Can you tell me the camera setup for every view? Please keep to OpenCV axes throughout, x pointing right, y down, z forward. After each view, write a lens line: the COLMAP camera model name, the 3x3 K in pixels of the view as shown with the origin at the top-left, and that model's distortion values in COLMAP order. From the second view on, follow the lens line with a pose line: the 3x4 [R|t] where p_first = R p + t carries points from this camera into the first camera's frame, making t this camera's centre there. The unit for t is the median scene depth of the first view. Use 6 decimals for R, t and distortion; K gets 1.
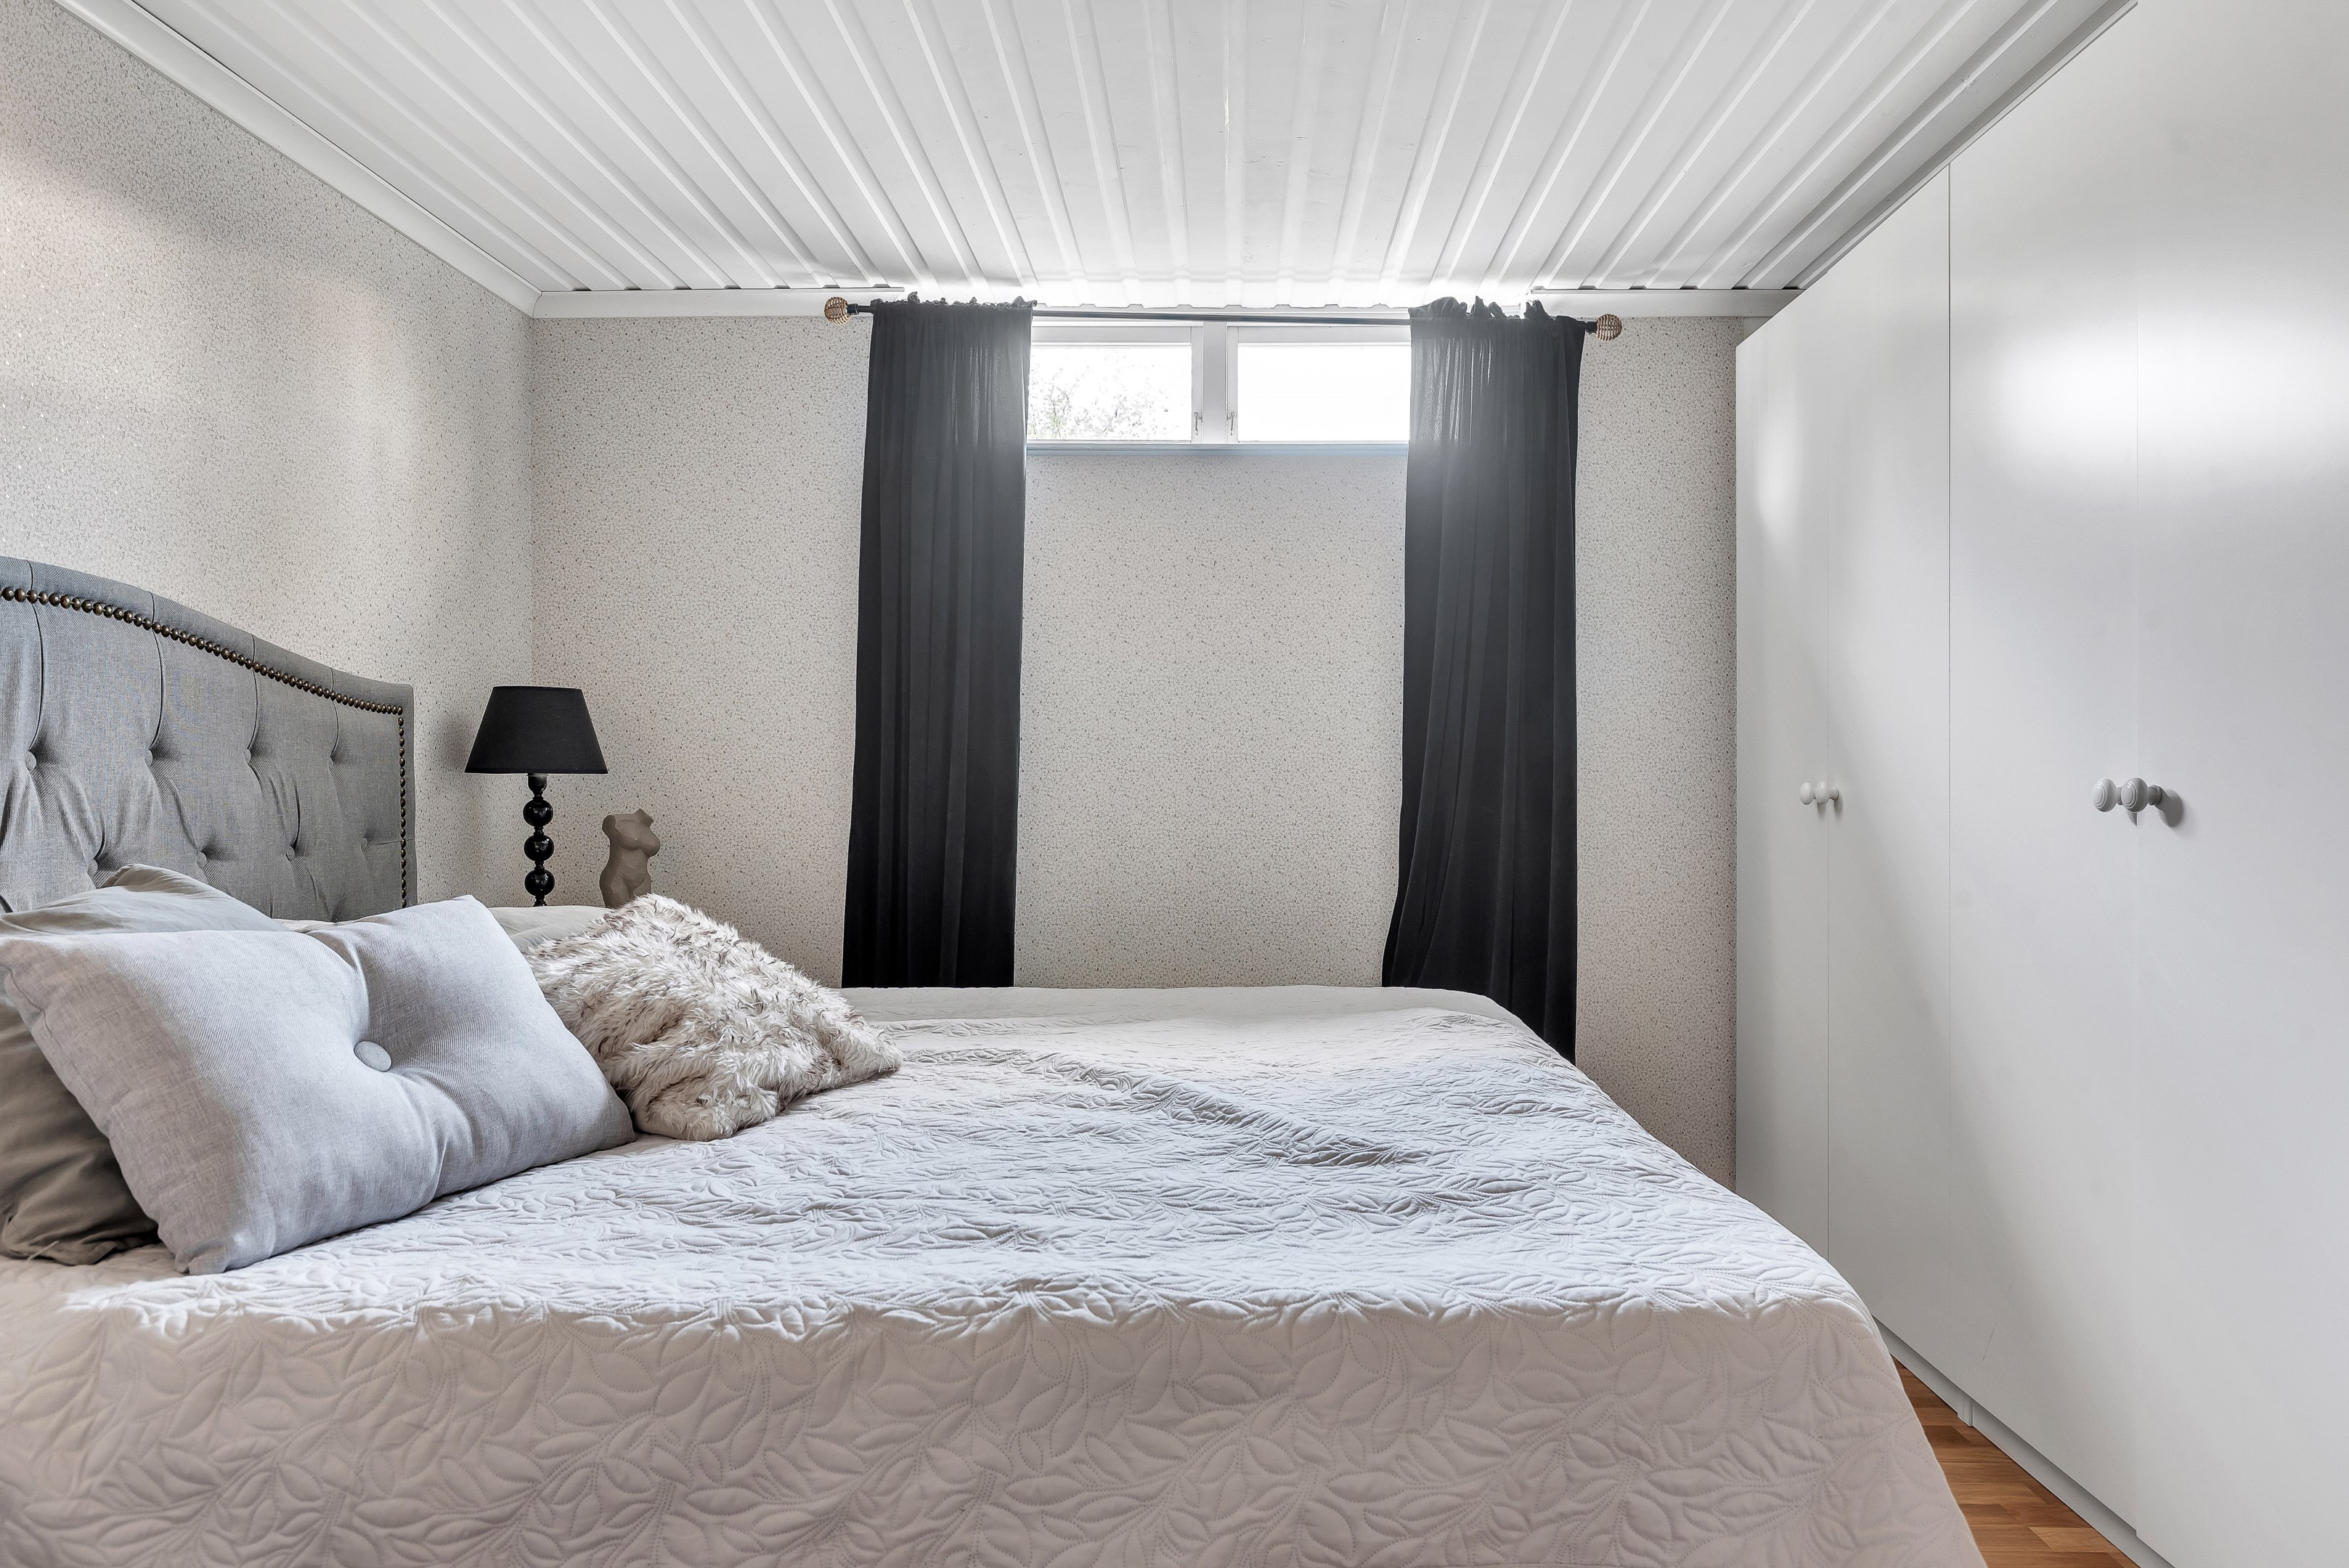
lens RADIAL K [[1484.8, 0, 1185.7], [0, 1484.8, 782.7], [0, 0, 1]] dist [0.000643, 0.000577]
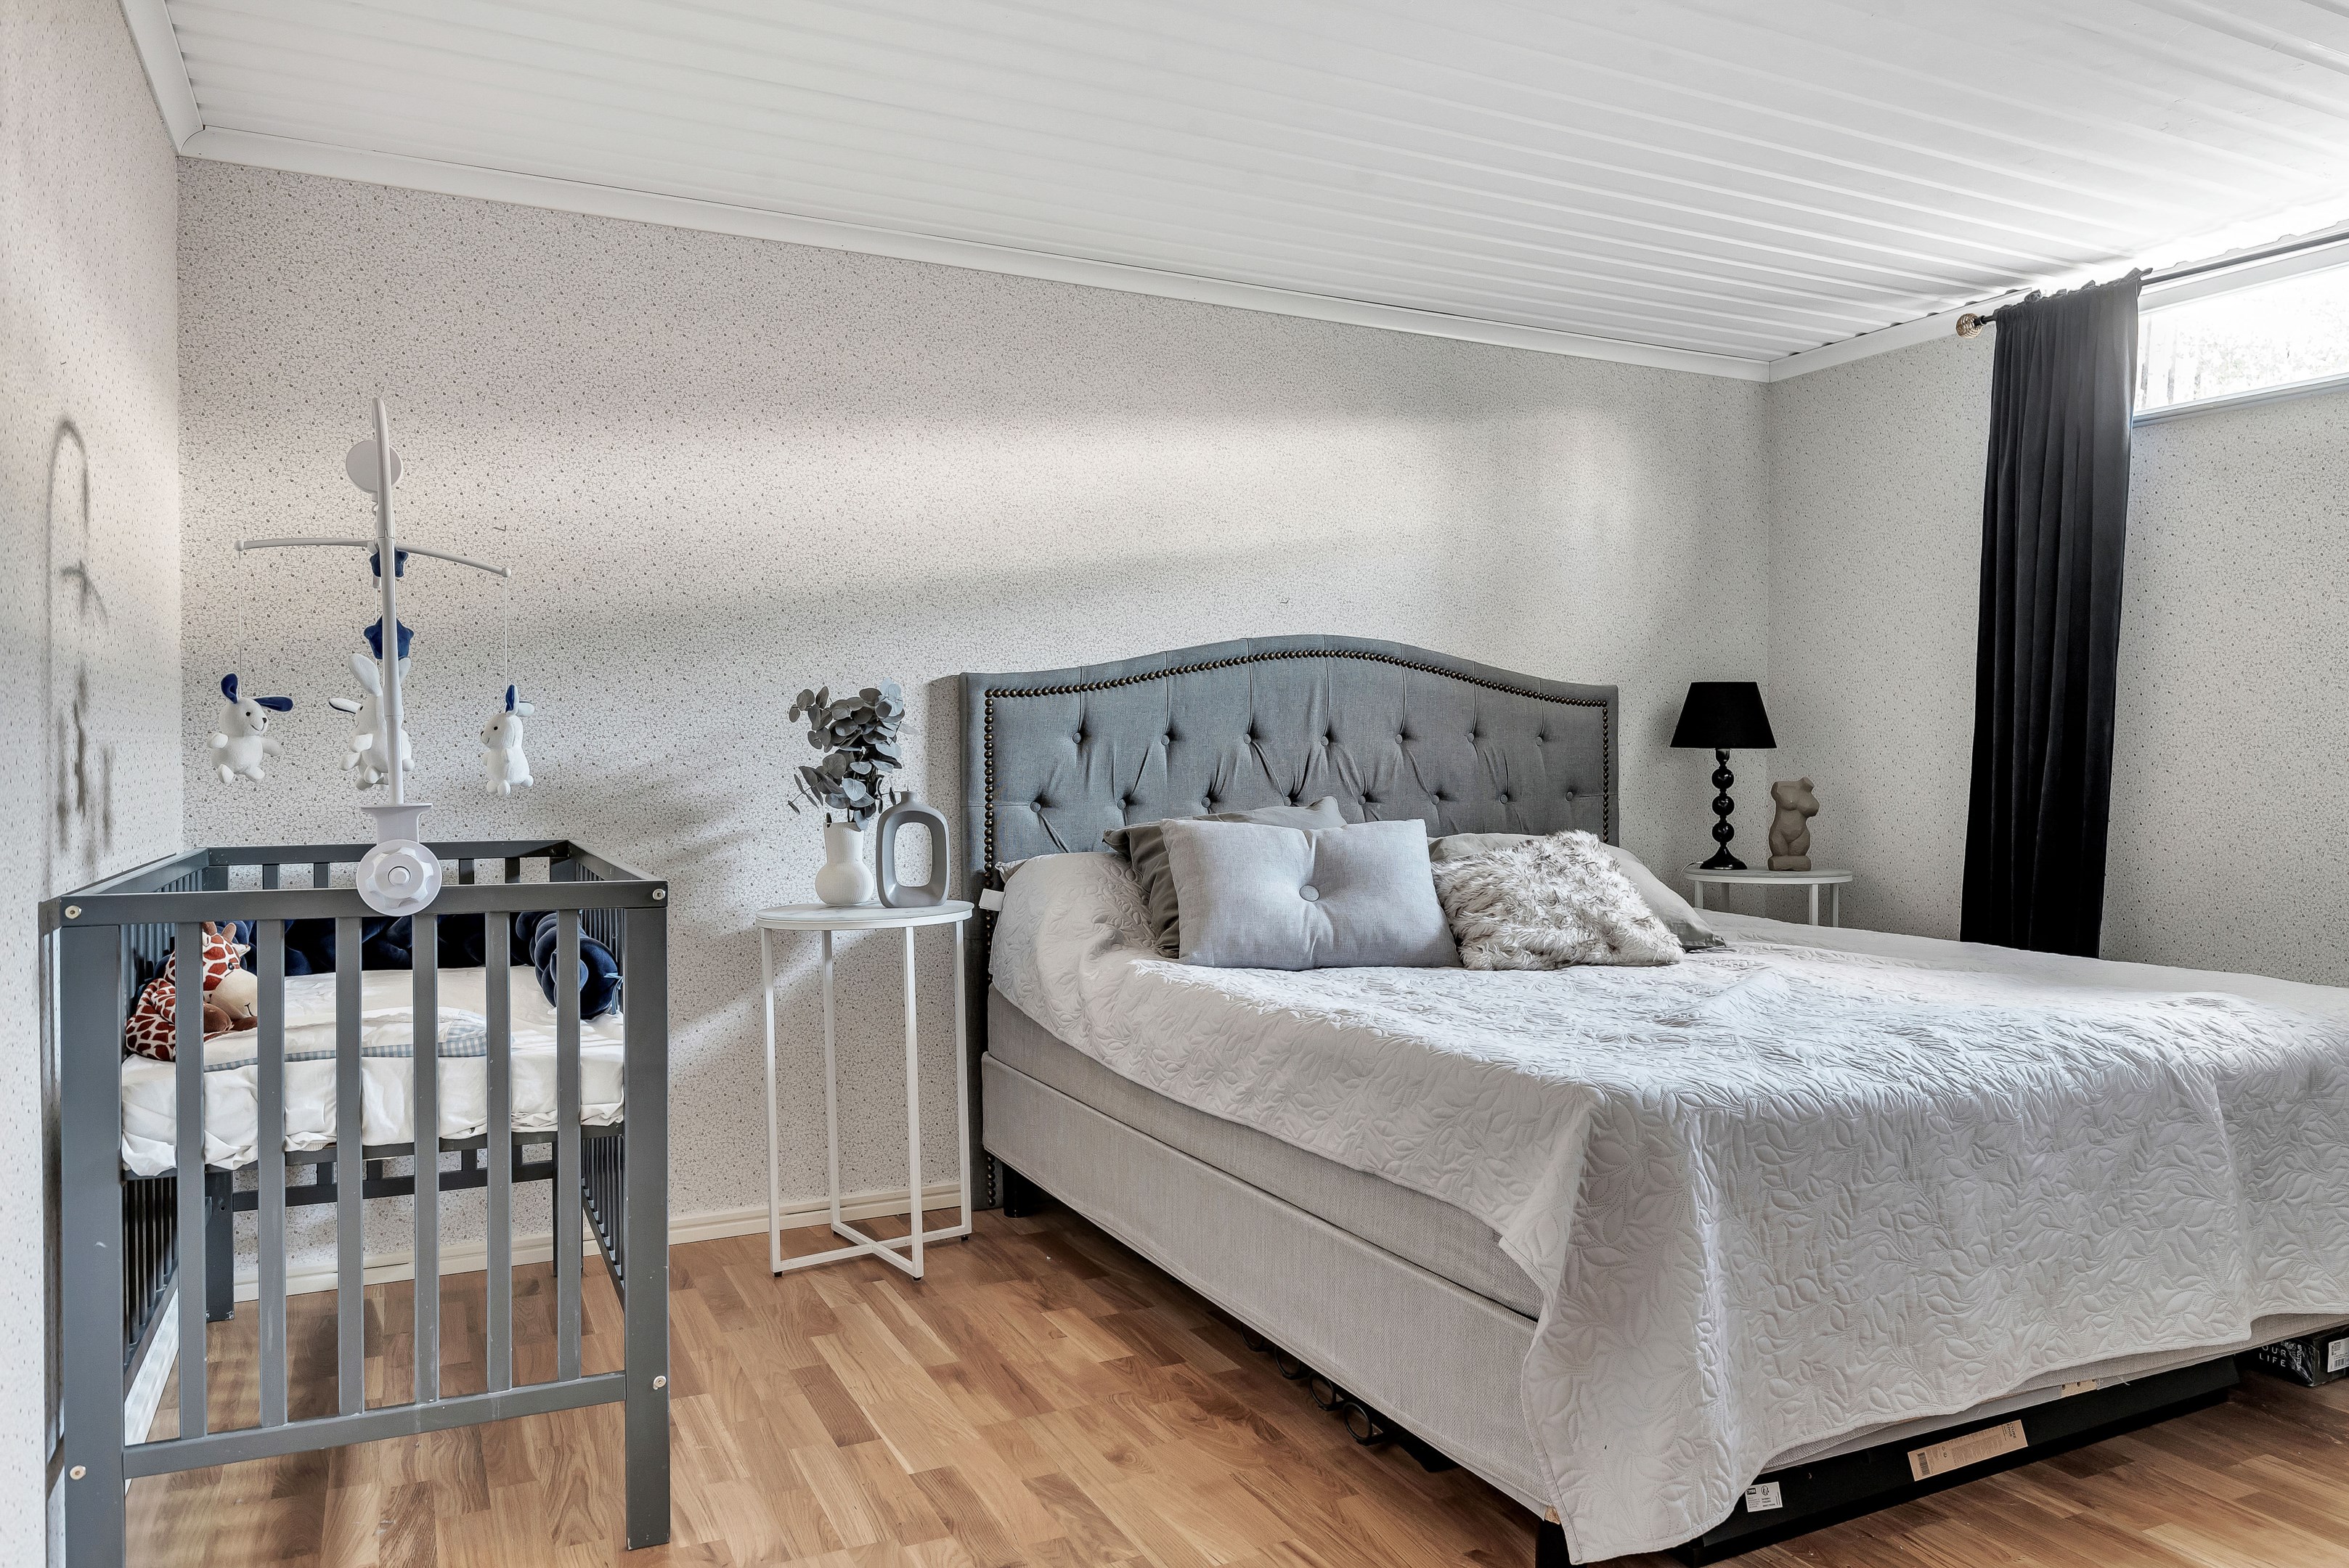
lens RADIAL K [[1484.8, 0, 1185.7], [0, 1484.8, 782.7], [0, 0, 1]] dist [0.000643, 0.000577]
pose [[0.480804, 0.021460, -0.876566, 0.489592], [-0.006836, 0.999762, 0.020726, 0.000125], [0.876802, -0.003974, 0.480836, -0.036293]]
